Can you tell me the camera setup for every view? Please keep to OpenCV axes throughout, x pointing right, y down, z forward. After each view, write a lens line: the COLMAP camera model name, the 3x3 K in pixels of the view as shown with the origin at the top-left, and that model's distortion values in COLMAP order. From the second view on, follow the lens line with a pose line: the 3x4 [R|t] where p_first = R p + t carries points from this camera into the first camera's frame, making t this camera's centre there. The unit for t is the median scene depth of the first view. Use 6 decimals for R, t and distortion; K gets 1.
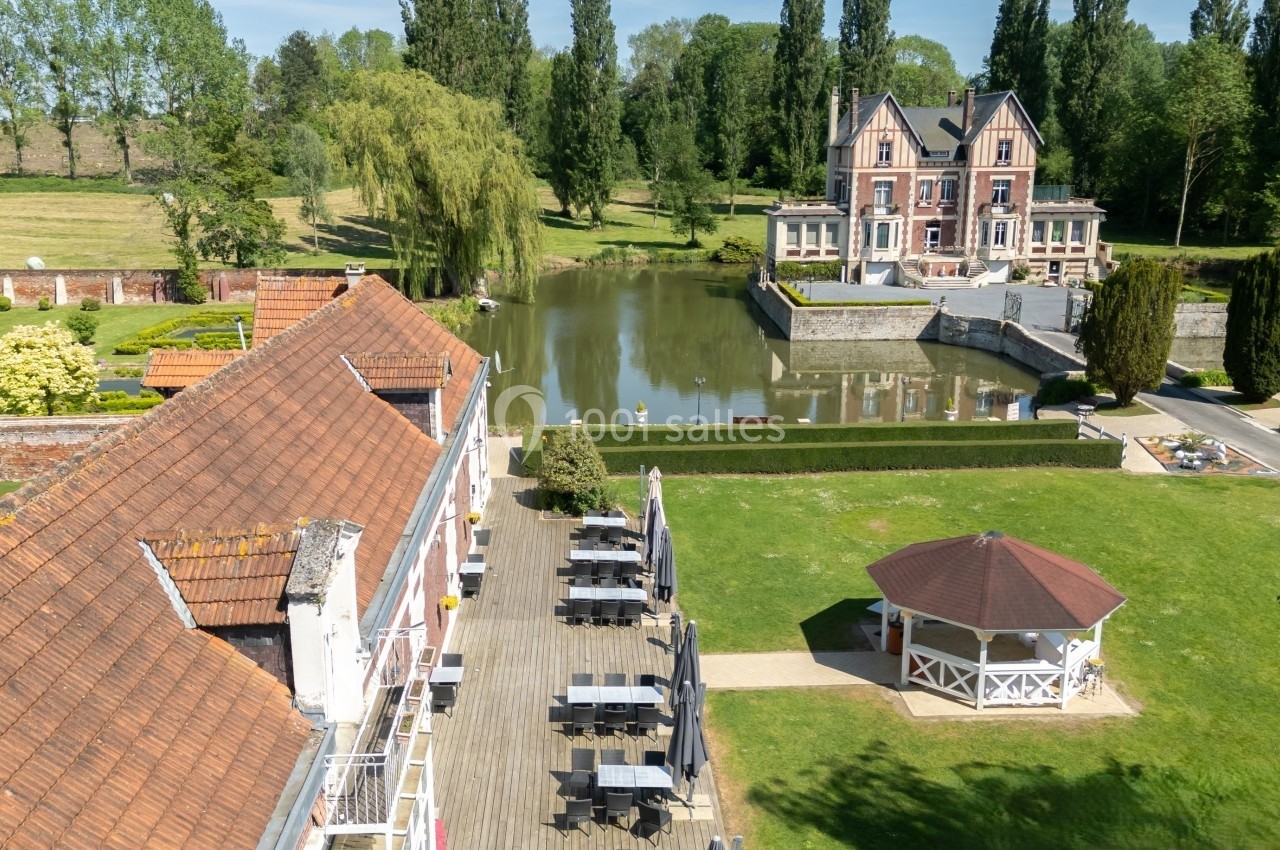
lens RADIAL K [[1157.1, 0, 640.0], [0, 1157.1, 425.0], [0, 0, 1]] dist [0.006271, 0.002097]
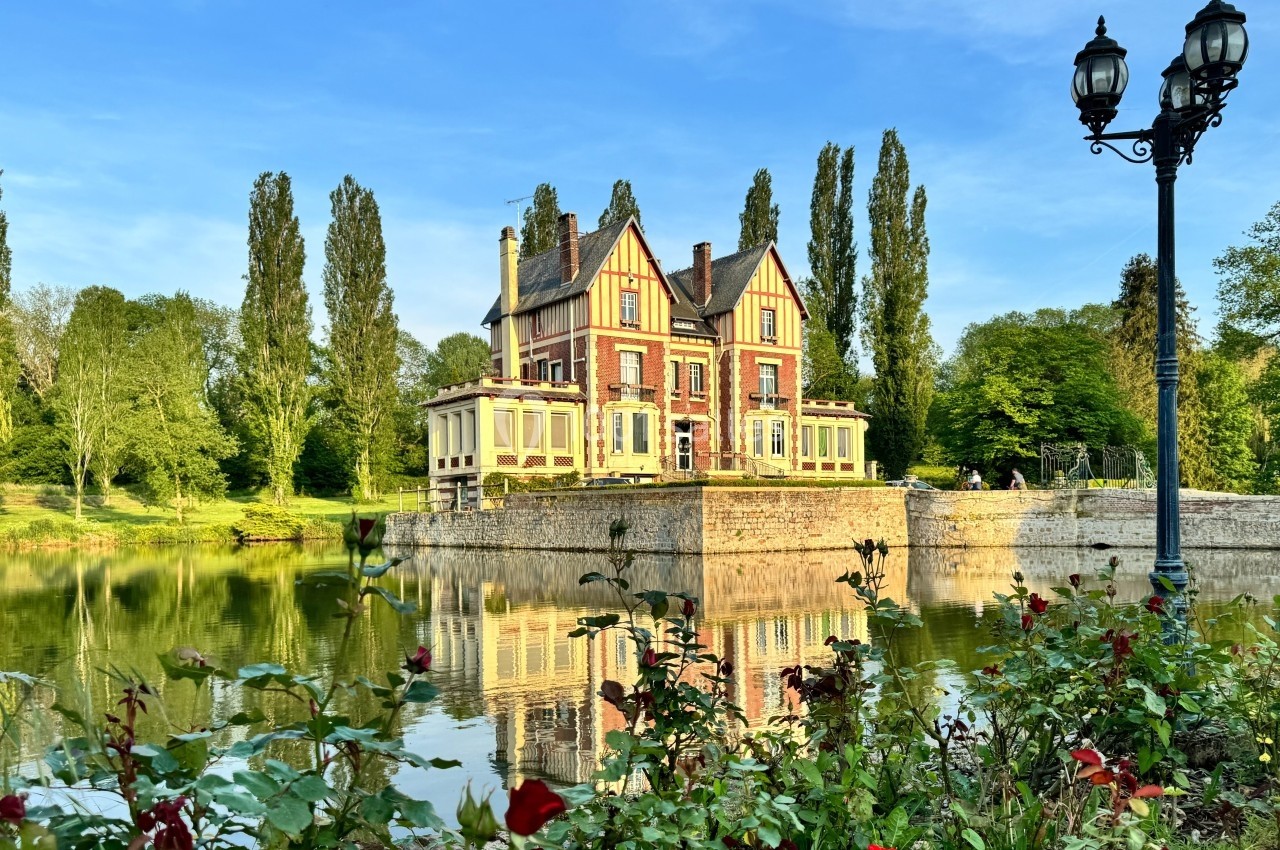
lens RADIAL K [[1157.1, 0, 640.0], [0, 1157.1, 425.0], [0, 0, 1]] dist [0.006271, 0.002097]
pose [[0.833222, 0.037441, 0.551670, -0.135596], [0.142522, 0.949451, -0.279698, 0.007010], [-0.534255, 0.311676, 0.785767, 0.508660]]
